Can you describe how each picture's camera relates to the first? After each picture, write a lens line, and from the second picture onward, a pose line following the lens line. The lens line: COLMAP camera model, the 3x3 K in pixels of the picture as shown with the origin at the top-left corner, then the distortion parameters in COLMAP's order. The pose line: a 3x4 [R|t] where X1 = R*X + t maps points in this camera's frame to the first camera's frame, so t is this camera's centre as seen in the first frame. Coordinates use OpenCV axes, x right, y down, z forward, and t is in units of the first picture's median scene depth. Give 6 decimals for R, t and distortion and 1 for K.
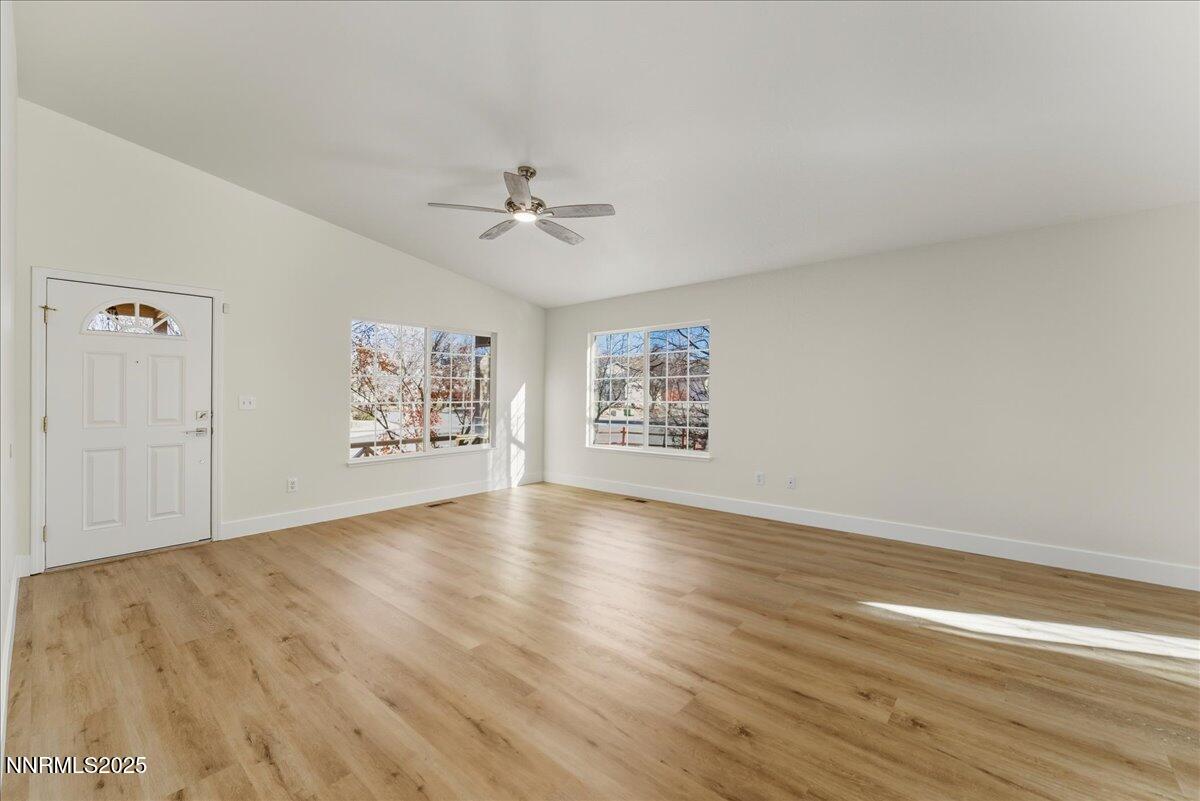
lens RADIAL K [[481.3, 0, 619.6], [0, 481.3, 396.2], [0, 0, 1]] dist [-0.001435, 0.000163]
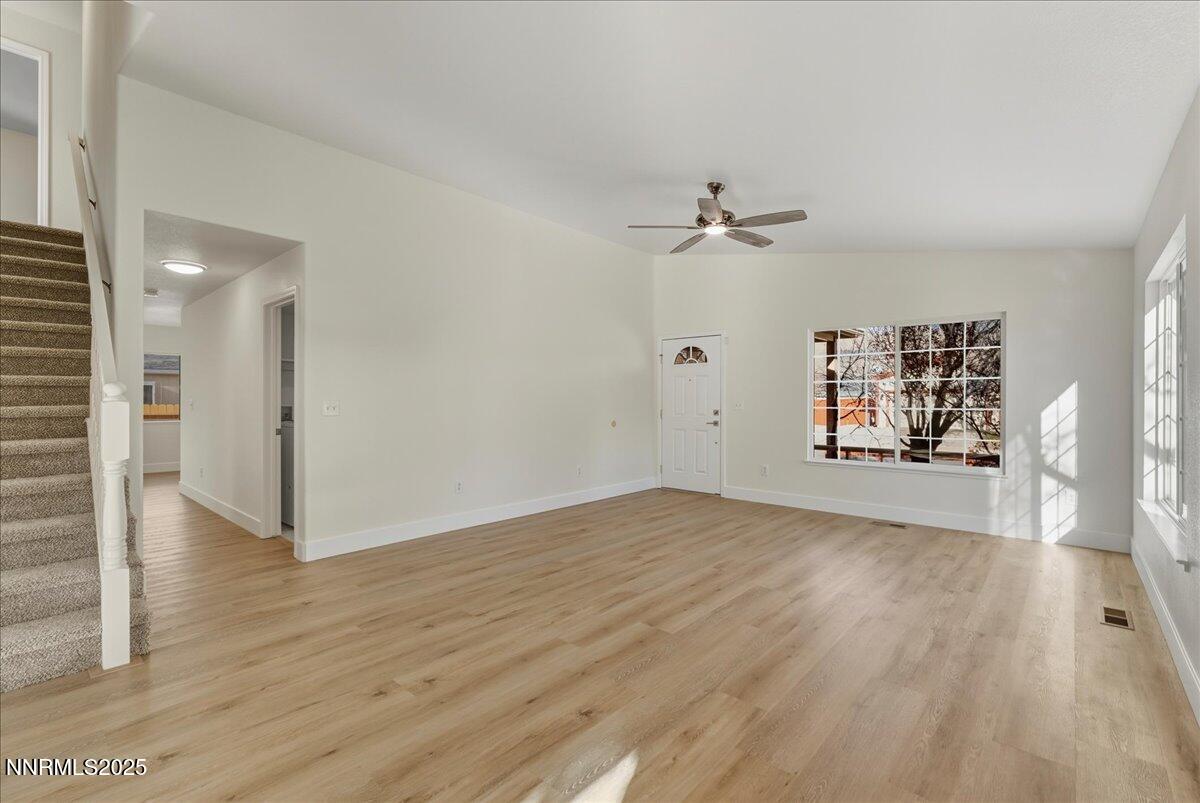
lens RADIAL K [[539.0, 0, 622.6], [0, 539.0, 400.0], [0, 0, 1]] dist [0.015108, 0.000061]
pose [[-0.023071, 0.006550, -0.999712, 0.910465], [-0.002270, 0.999976, 0.006604, -0.012674], [0.999731, 0.002421, -0.023055, 0.771782]]
